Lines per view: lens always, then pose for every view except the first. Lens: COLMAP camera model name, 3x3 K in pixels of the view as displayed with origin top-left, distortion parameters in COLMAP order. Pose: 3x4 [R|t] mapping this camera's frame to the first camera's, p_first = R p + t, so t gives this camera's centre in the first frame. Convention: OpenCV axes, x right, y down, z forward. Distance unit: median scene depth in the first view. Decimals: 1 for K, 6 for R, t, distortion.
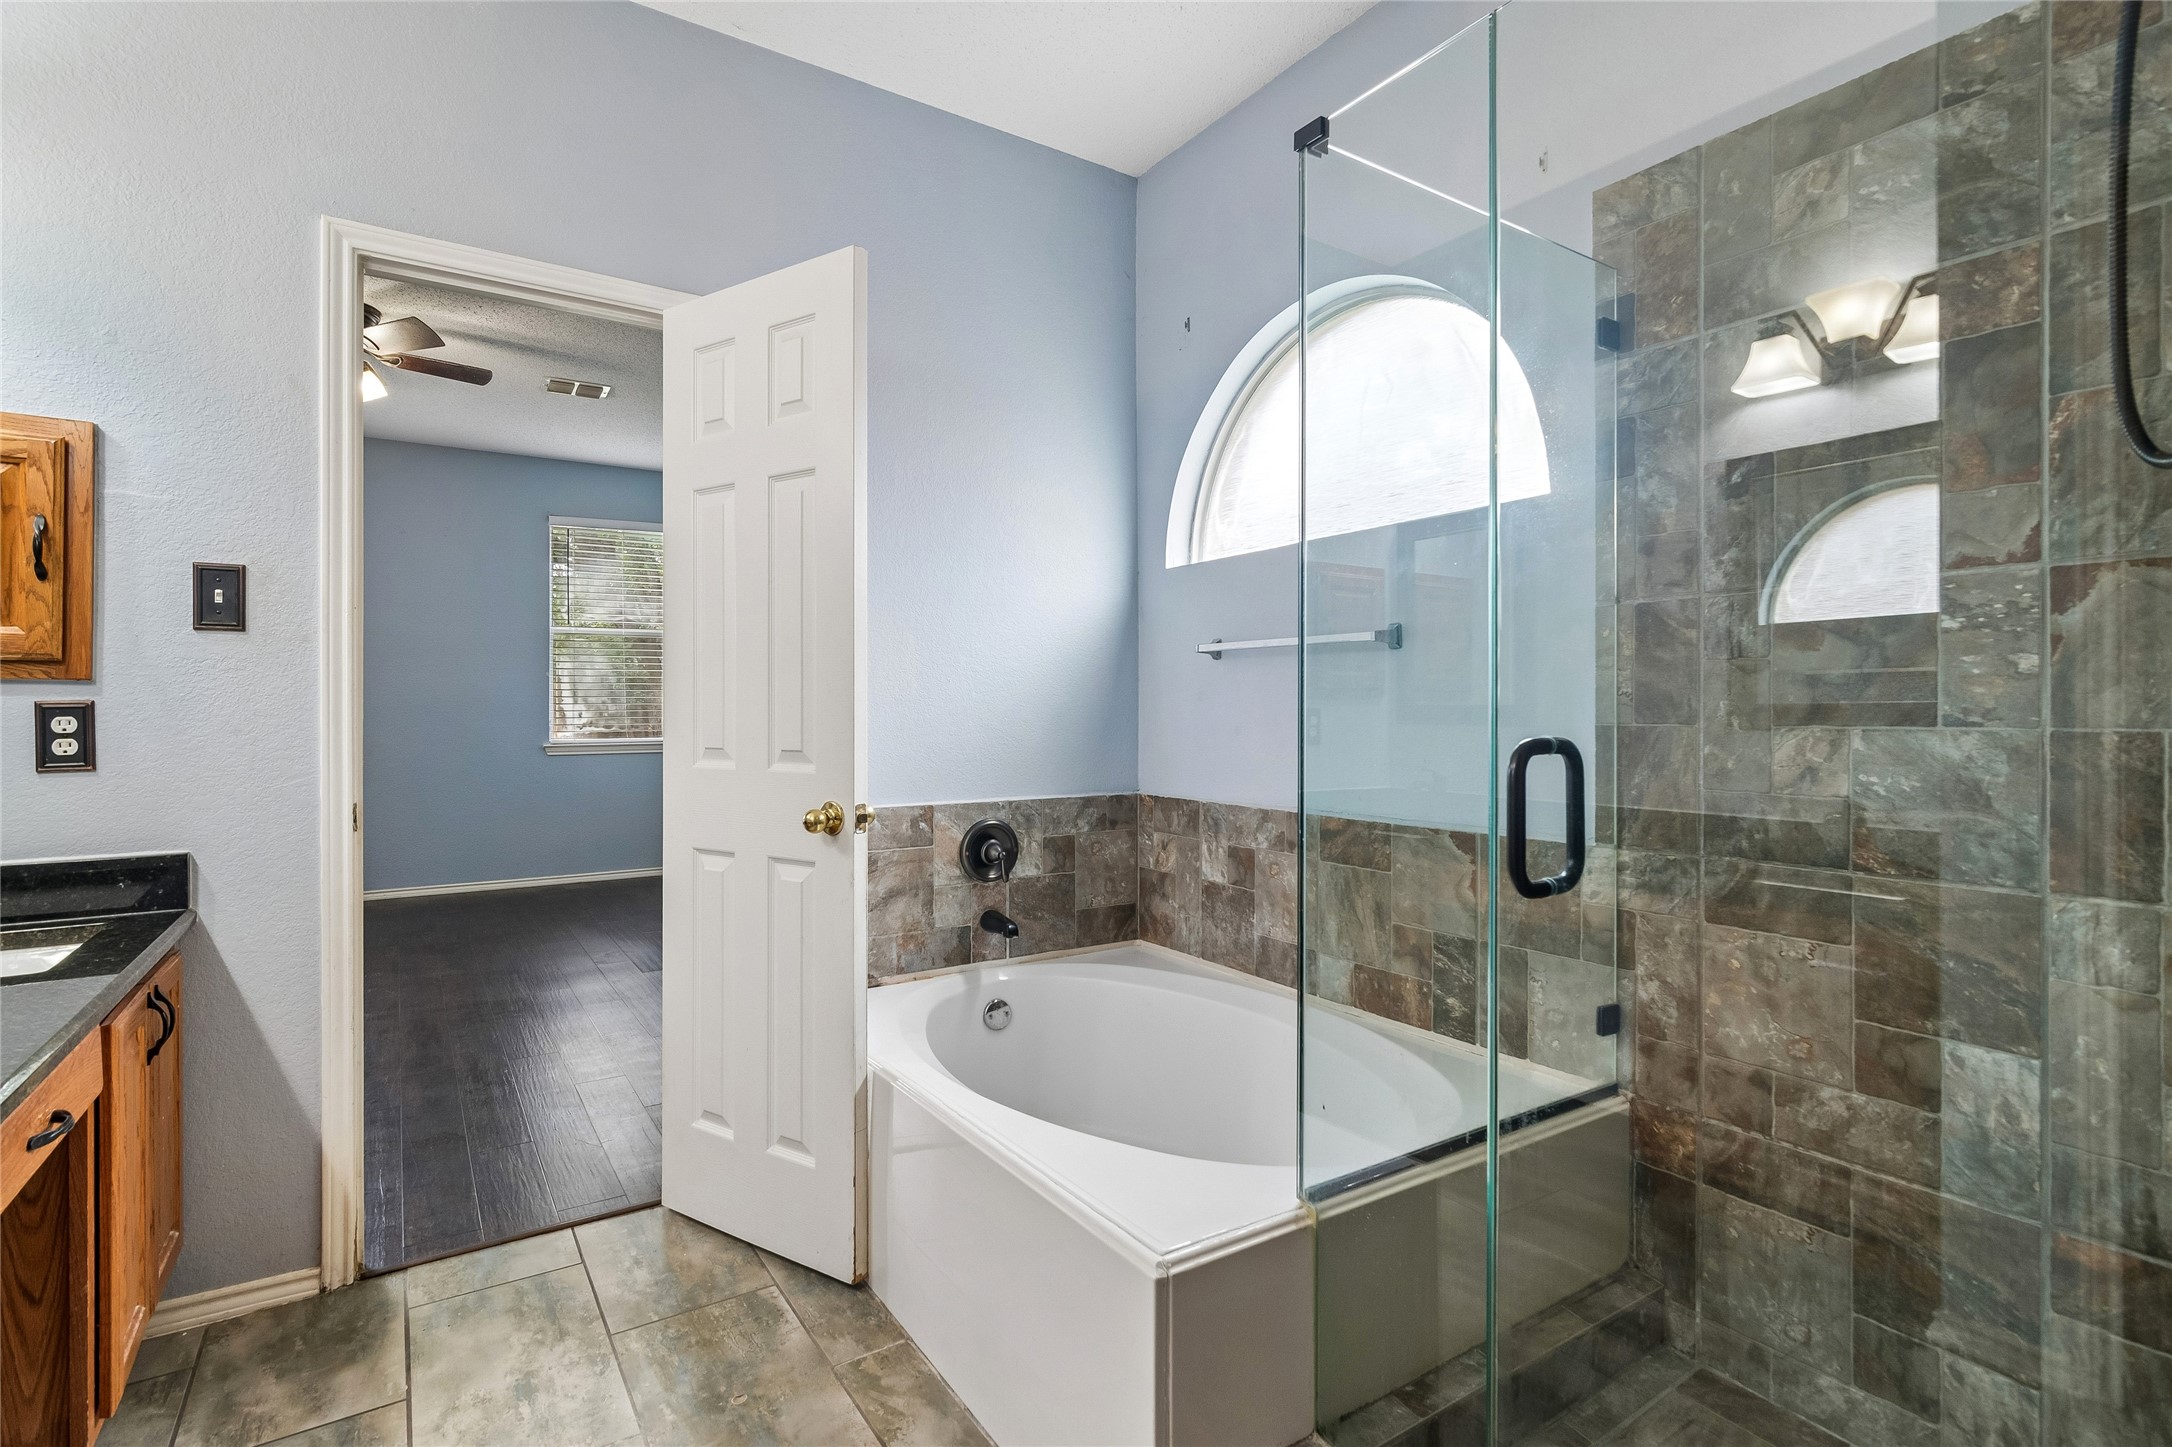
lens RADIAL K [[1049.2, 0, 1098.9], [0, 1049.2, 716.4], [0, 0, 1]] dist [-0.004118, 0.001739]
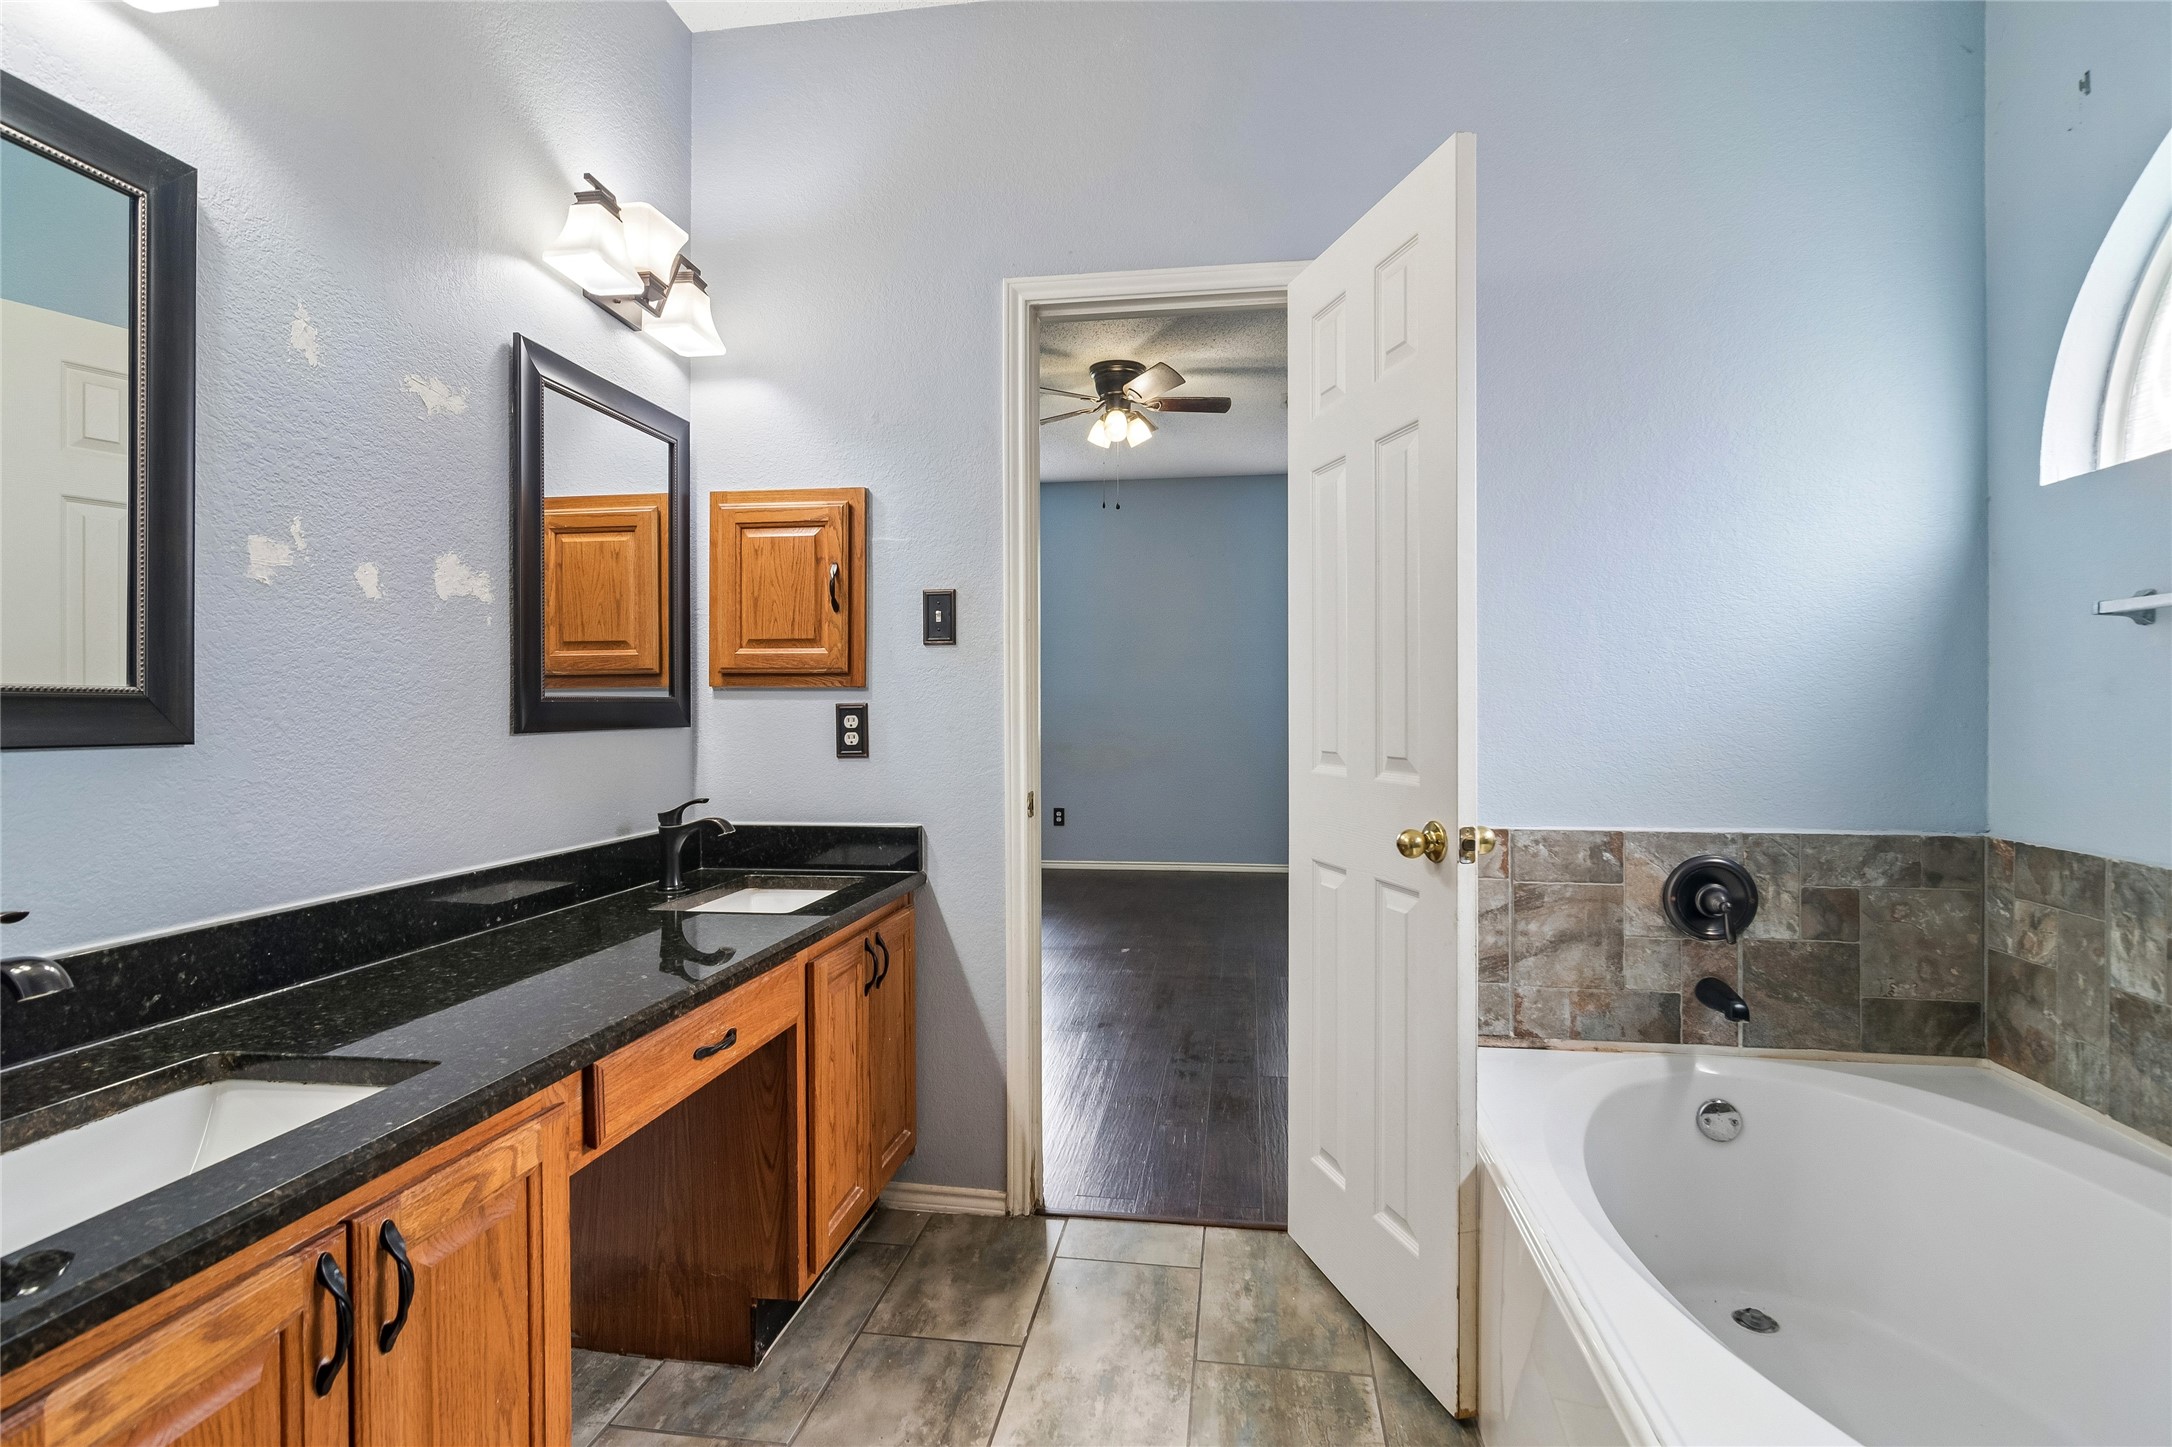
lens RADIAL K [[1049.2, 0, 1075.5], [0, 1049.2, 718.8], [0, 0, 1]] dist [-0.004118, 0.001739]
pose [[0.734904, 0.004832, -0.678154, 0.091784], [-0.002676, 0.999987, 0.004226, -0.001696], [0.678166, -0.001291, 0.734907, 0.197545]]
